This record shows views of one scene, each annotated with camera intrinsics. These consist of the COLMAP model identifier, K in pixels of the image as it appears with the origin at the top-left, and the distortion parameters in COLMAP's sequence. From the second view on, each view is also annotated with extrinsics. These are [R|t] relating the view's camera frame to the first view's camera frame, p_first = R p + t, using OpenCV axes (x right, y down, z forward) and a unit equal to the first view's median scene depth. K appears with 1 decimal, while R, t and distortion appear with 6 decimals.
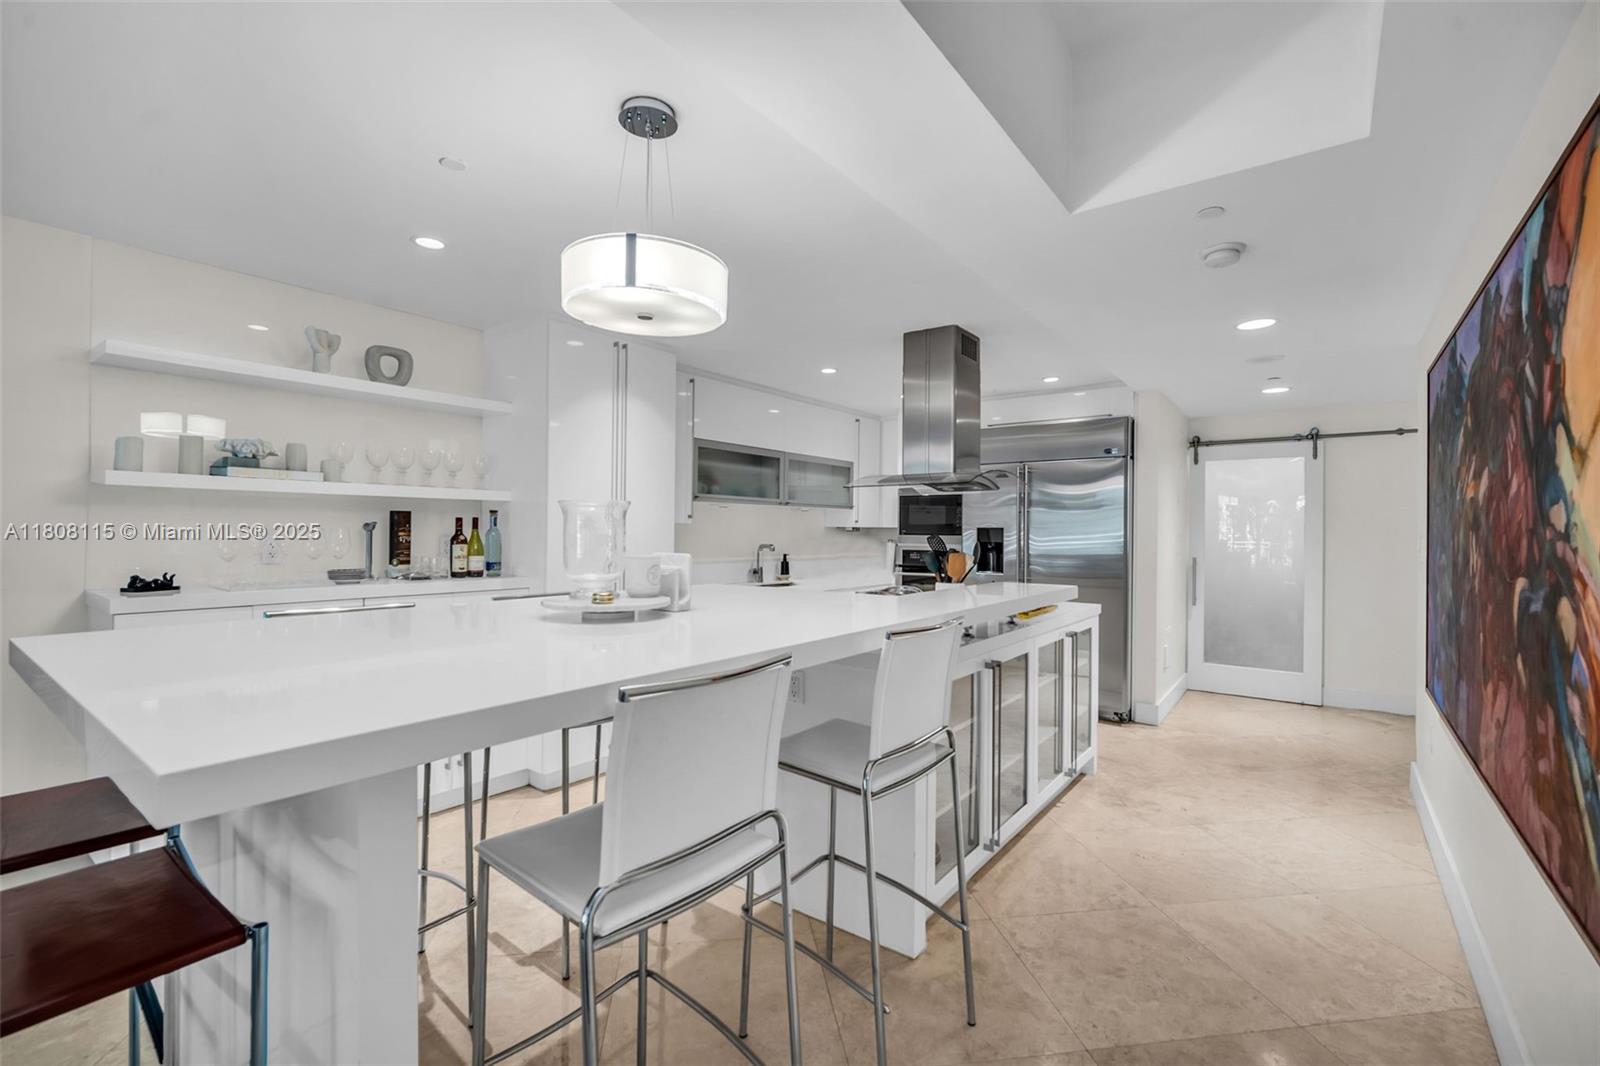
lens RADIAL K [[698.6, 0, 813.7], [0, 698.6, 531.8], [0, 0, 1]] dist [-0.004131, 0.000014]
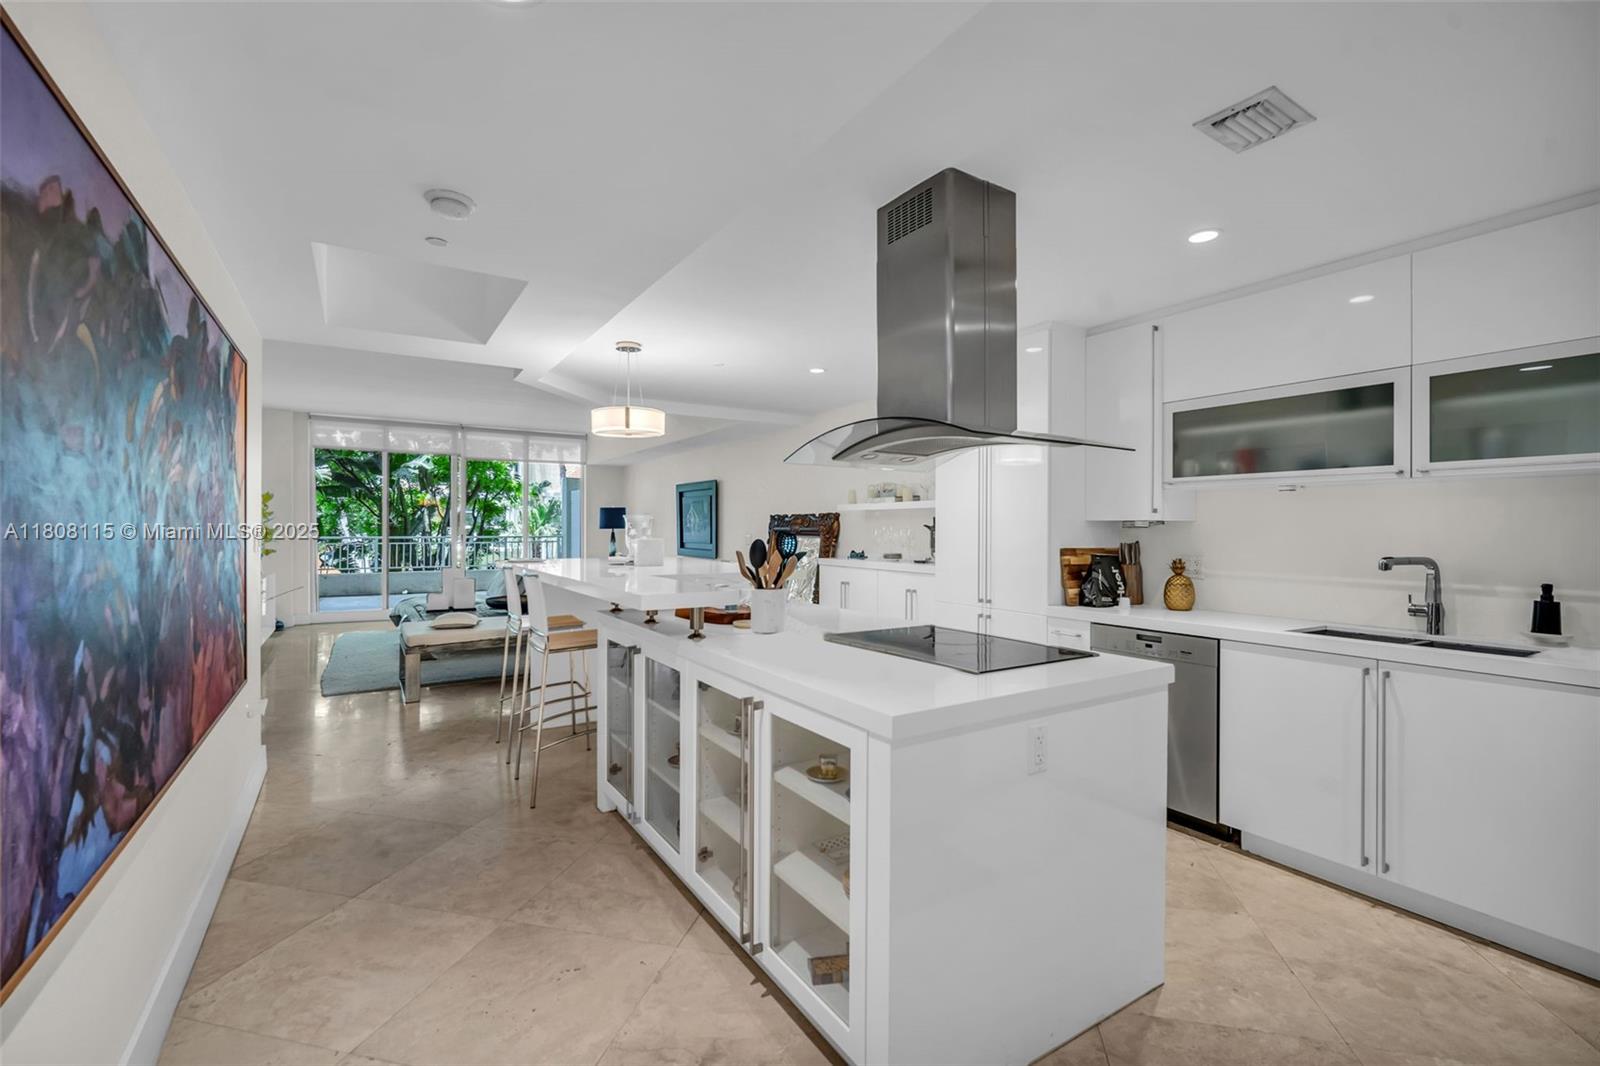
lens RADIAL K [[698.6, 0, 807.4], [0, 698.6, 527.2], [0, 0, 1]] dist [-0.004131, 0.000014]
pose [[-0.358868, -0.008021, -0.933354, 1.163349], [-0.003998, 0.999967, -0.007056, 0.003182], [0.933380, 0.001199, -0.358889, 1.625422]]
